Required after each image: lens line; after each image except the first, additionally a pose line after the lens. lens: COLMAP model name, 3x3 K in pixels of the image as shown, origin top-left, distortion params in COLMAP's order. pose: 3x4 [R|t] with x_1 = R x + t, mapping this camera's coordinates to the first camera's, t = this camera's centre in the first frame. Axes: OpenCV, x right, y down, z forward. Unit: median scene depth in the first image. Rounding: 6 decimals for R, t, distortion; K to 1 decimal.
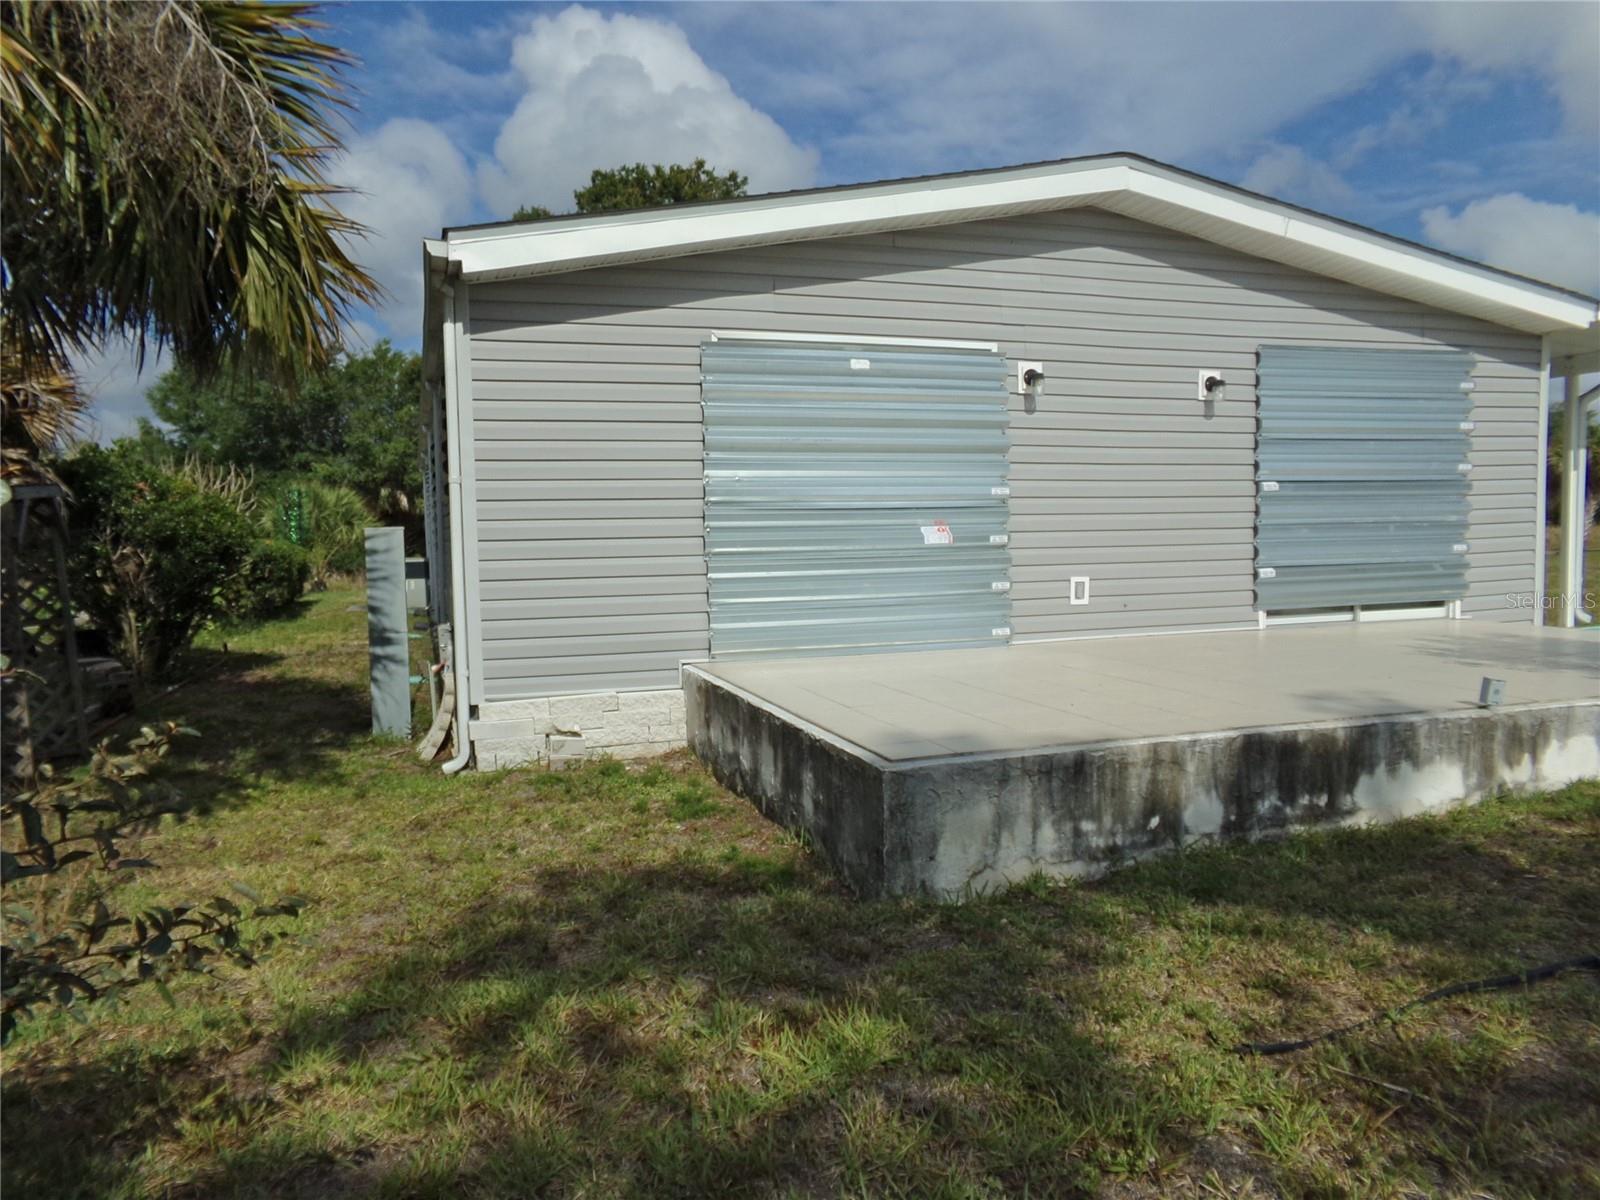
lens RADIAL K [[1136.8, 0, 800.0], [0, 1136.8, 600.0], [0, 0, 1]] dist [-0.116506, 0.167477]
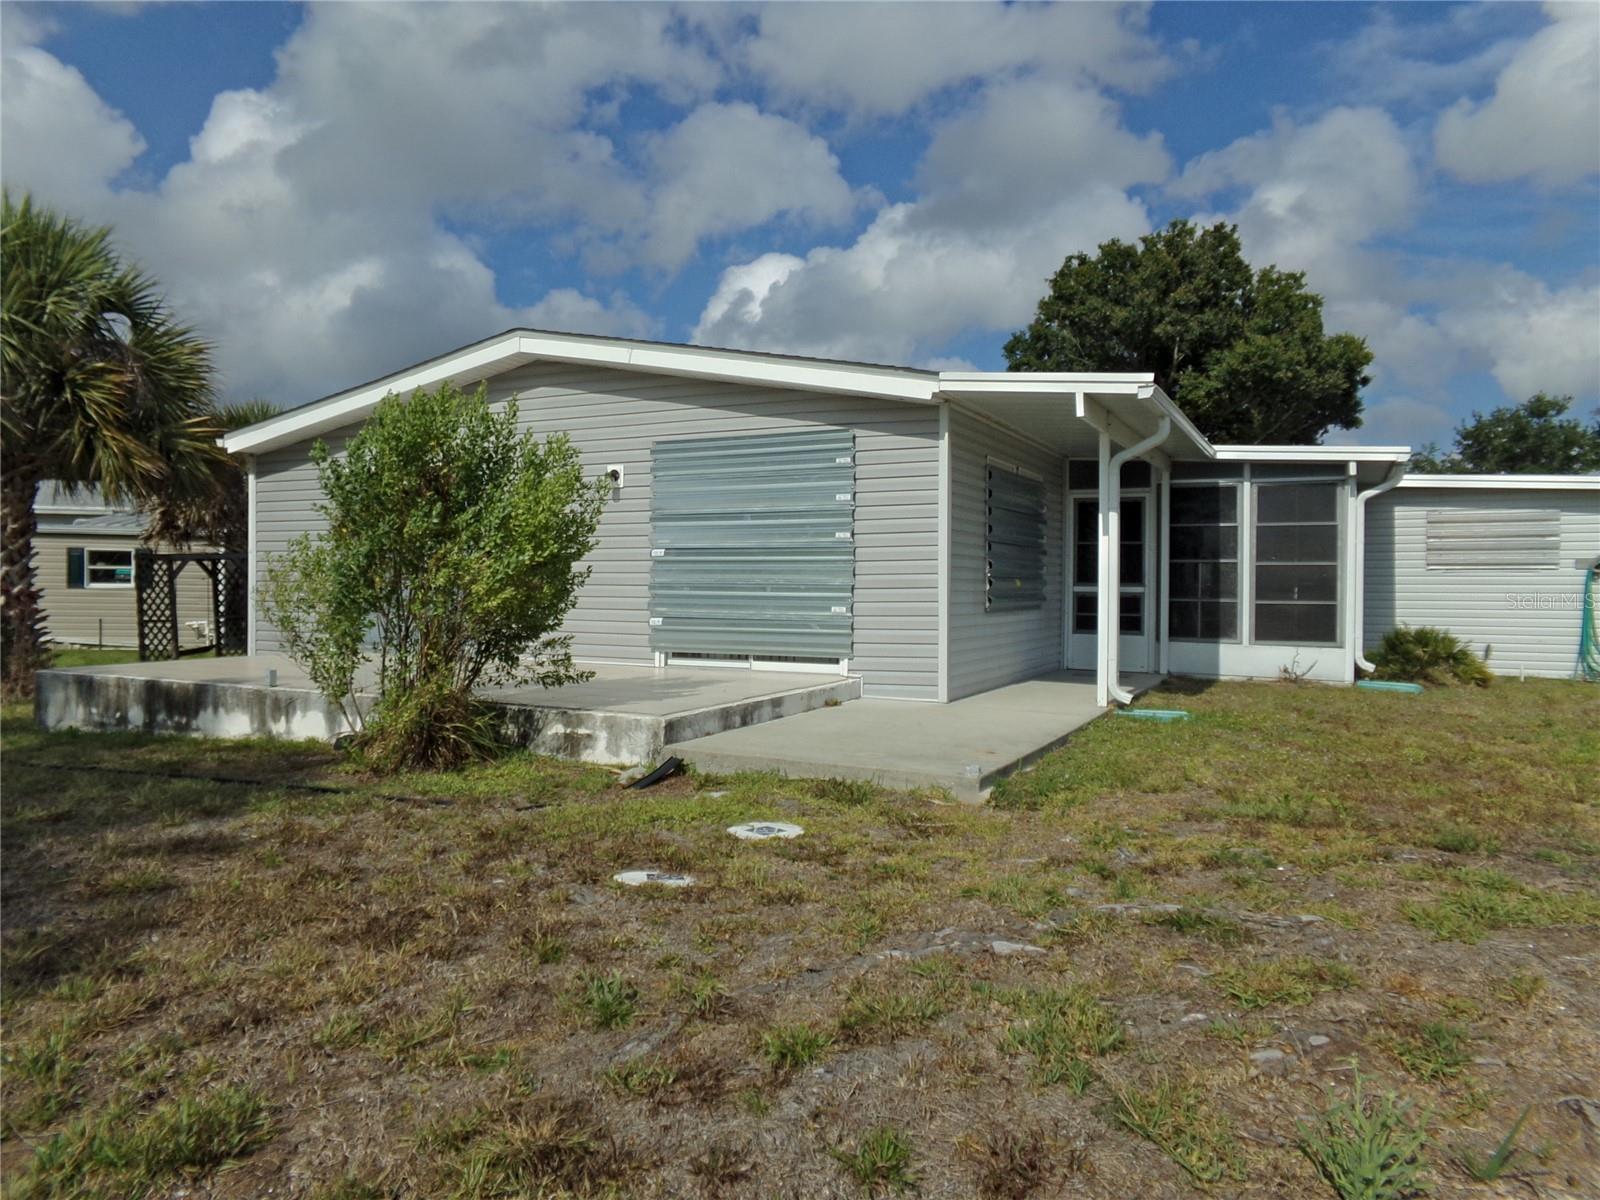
lens RADIAL K [[1142.7, 0, 802.3], [0, 1142.7, 629.0], [0, 0, 1]] dist [-0.085492, 0.172078]
pose [[0.702893, 0.049004, -0.709606, 2.426738], [-0.068190, 0.997671, 0.001352, -0.048810], [0.708020, 0.047437, 0.704597, 0.353255]]
